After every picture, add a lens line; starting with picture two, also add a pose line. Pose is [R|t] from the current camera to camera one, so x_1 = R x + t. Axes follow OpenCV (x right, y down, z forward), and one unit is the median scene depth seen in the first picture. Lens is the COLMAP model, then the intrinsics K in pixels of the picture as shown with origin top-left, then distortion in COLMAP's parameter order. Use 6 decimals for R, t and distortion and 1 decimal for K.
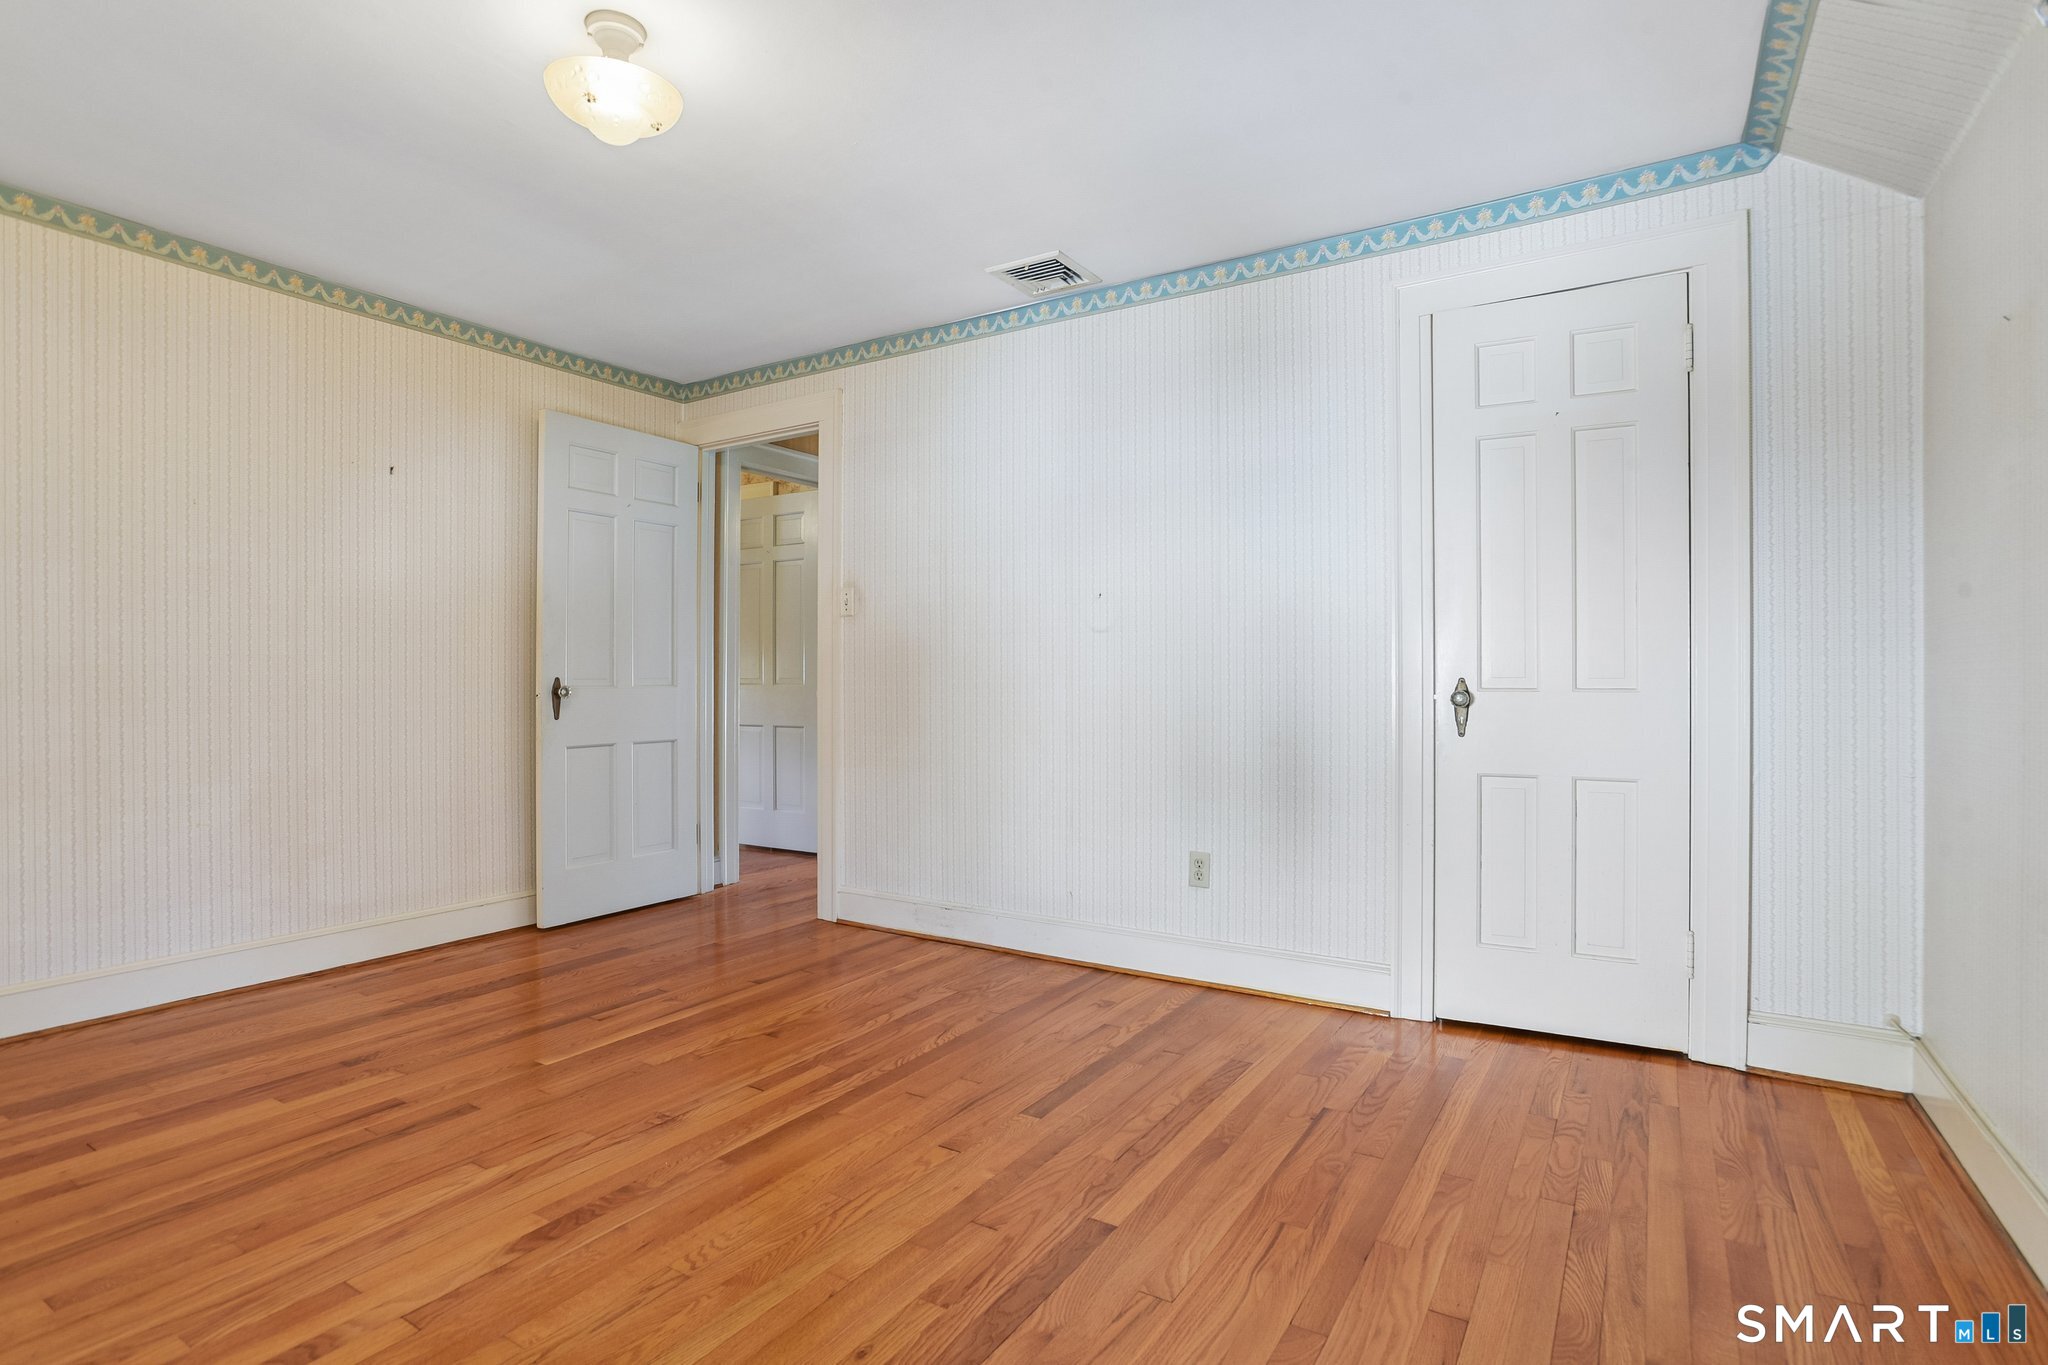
lens RADIAL K [[1011.1, 0, 1027.6], [0, 1011.1, 678.4], [0, 0, 1]] dist [-0.063594, 0.035938]
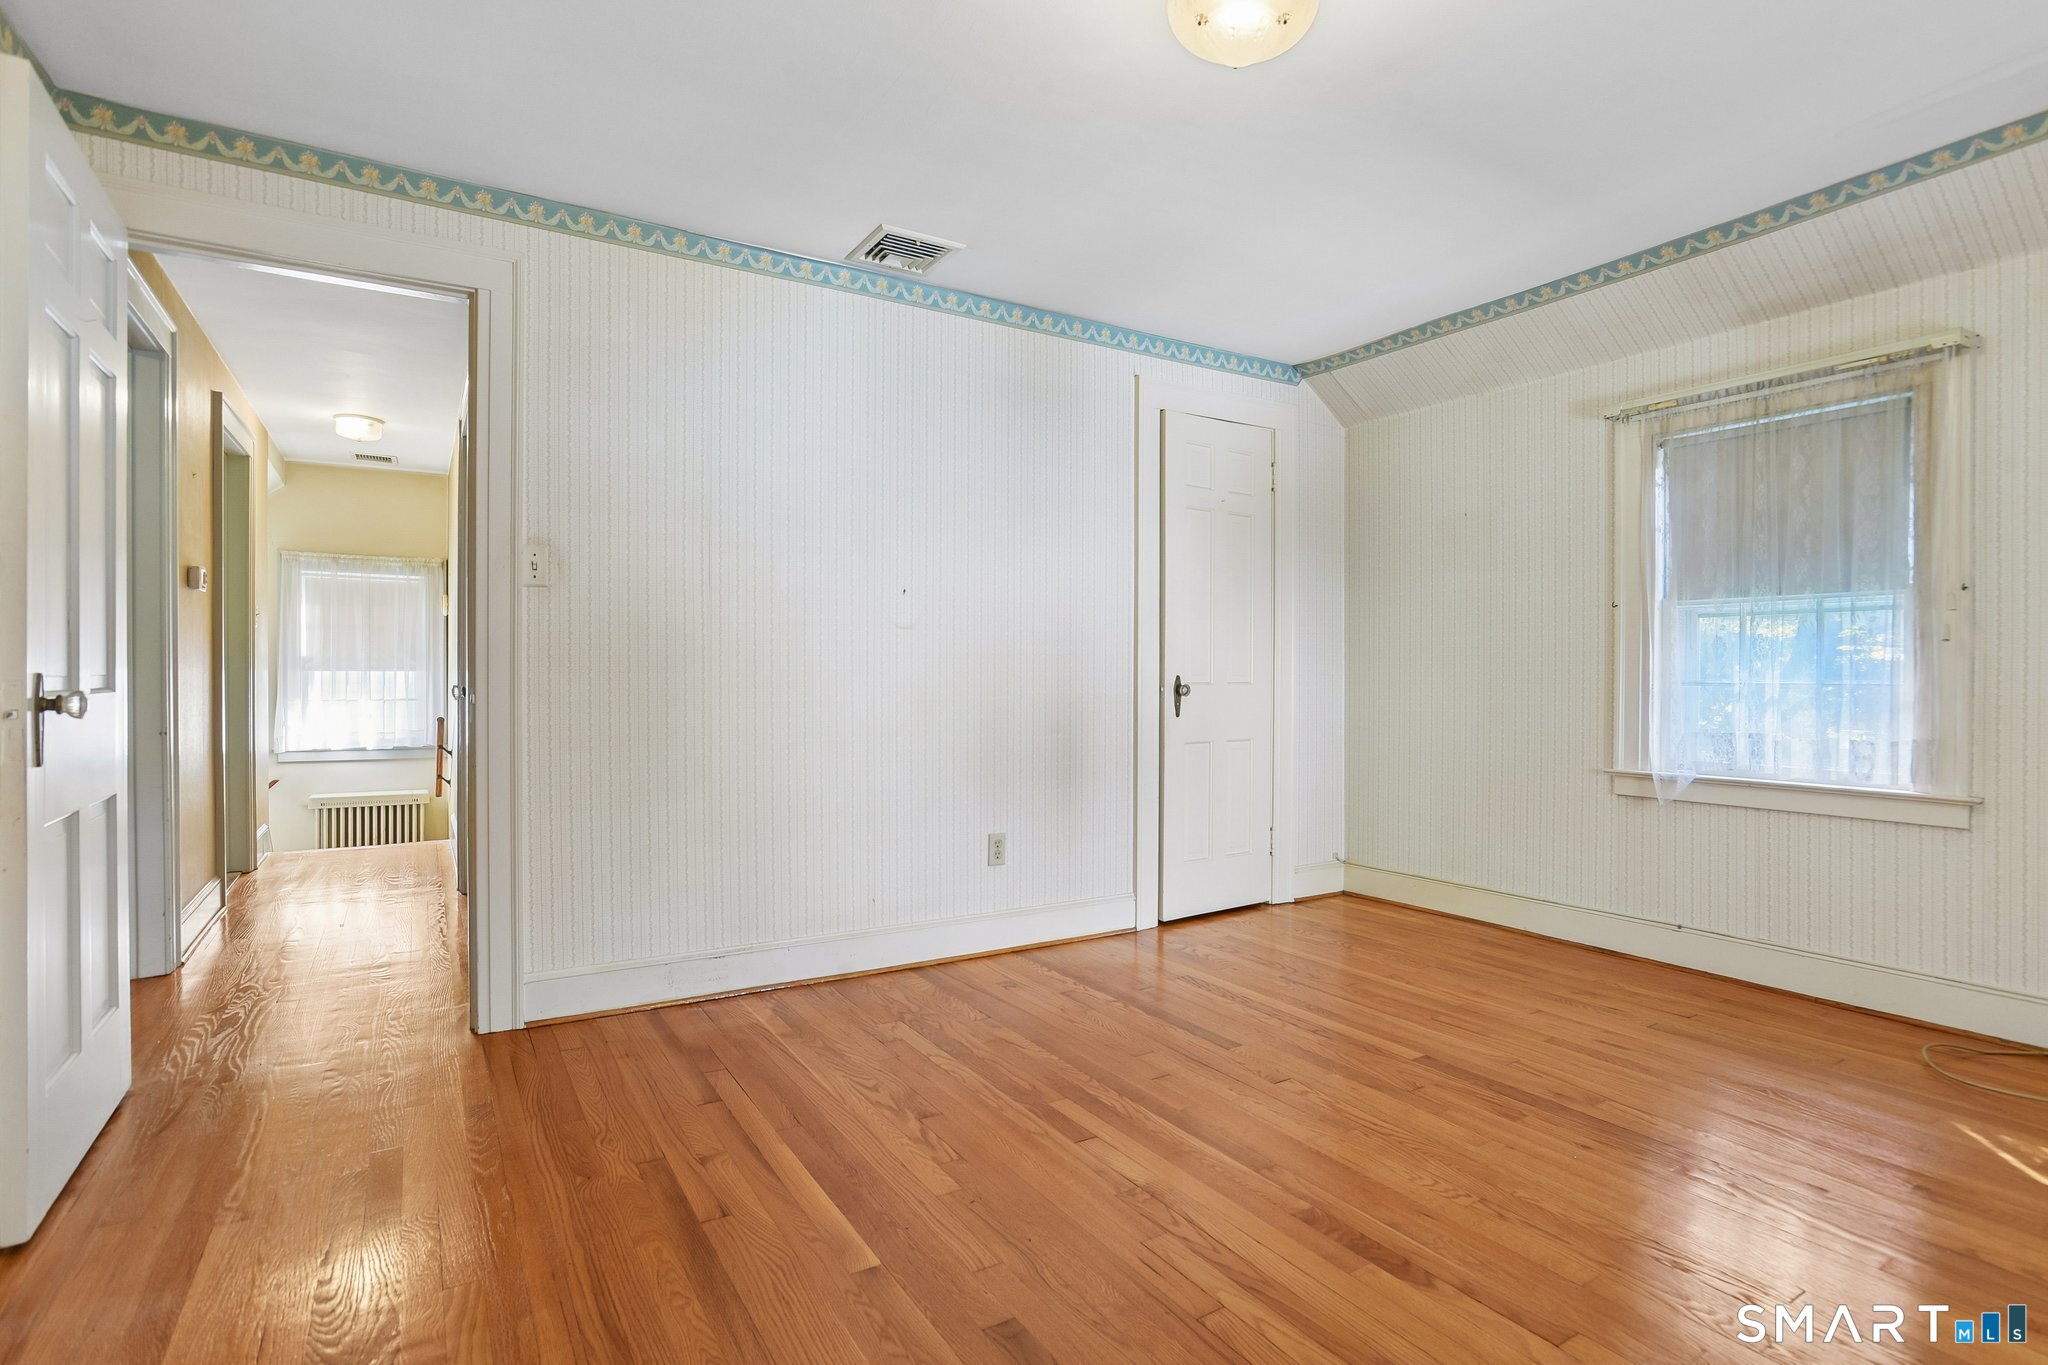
lens RADIAL K [[1004.4, 0, 1024.0], [0, 1004.4, 682.5], [0, 0, 1]] dist [-0.058153, 0.029033]
pose [[0.443616, -0.004537, 0.896205, -0.913858], [0.000379, 0.999988, 0.004875, 0.002856], [-0.896217, -0.001823, 0.443613, 0.559053]]
